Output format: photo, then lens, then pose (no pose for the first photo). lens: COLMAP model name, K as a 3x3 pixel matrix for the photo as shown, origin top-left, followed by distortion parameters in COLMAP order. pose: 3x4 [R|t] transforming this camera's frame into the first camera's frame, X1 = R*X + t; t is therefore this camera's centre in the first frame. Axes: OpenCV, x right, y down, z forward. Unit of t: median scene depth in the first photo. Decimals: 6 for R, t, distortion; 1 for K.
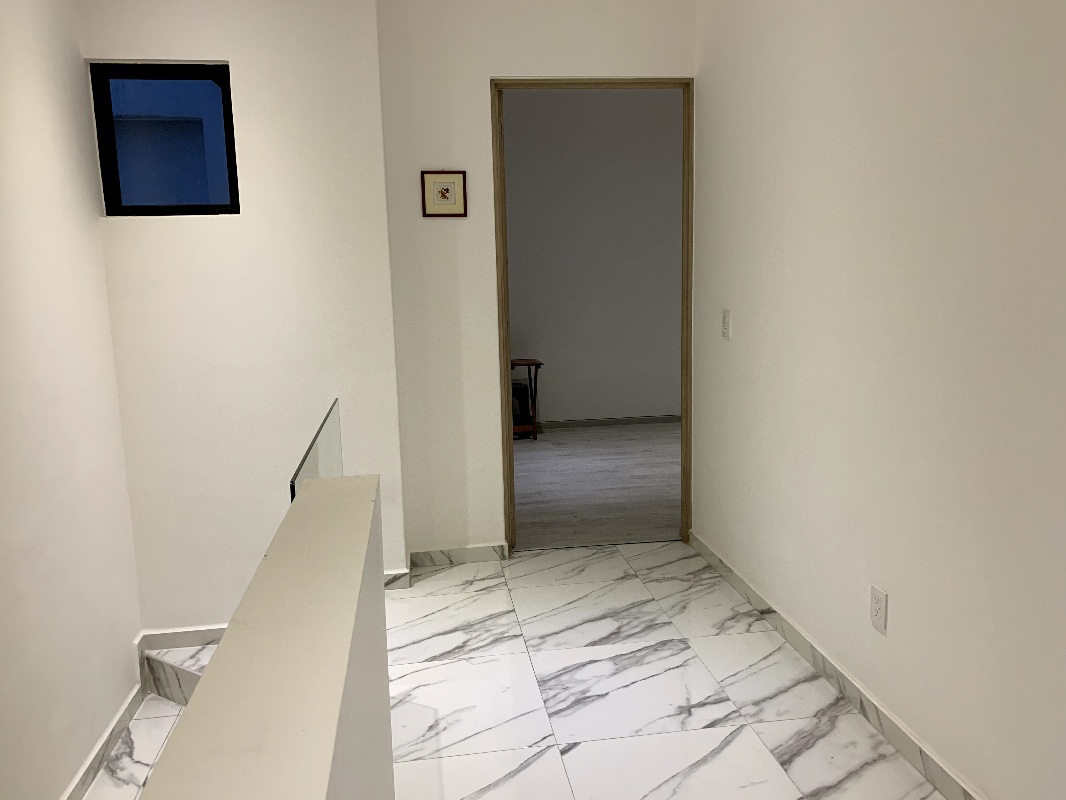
lens RADIAL K [[815.3, 0, 529.4], [0, 815.3, 393.4], [0, 0, 1]] dist [0.031121, -0.026678]
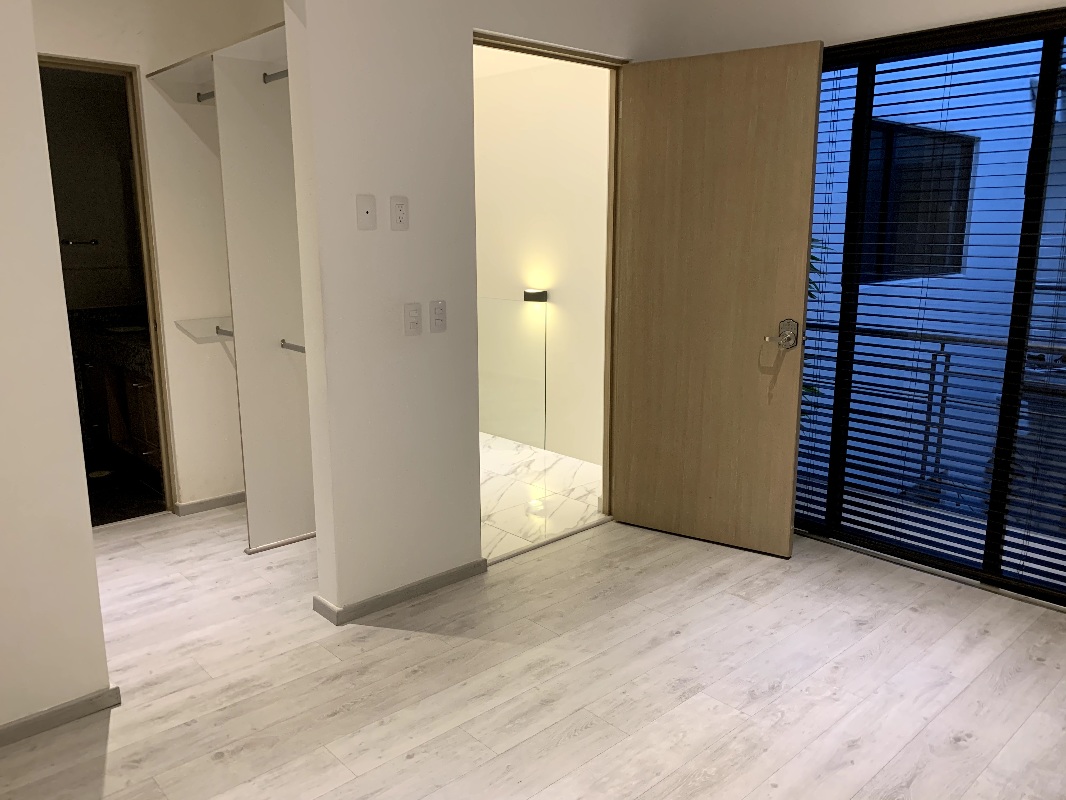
lens RADIAL K [[815.3, 0, 529.4], [0, 815.3, 393.4], [0, 0, 1]] dist [0.031121, -0.026678]
pose [[-0.826181, 0.146278, -0.544085, 0.937204], [-0.057339, 0.938863, 0.339483, -0.471952], [0.560480, 0.311671, -0.767283, 2.591966]]
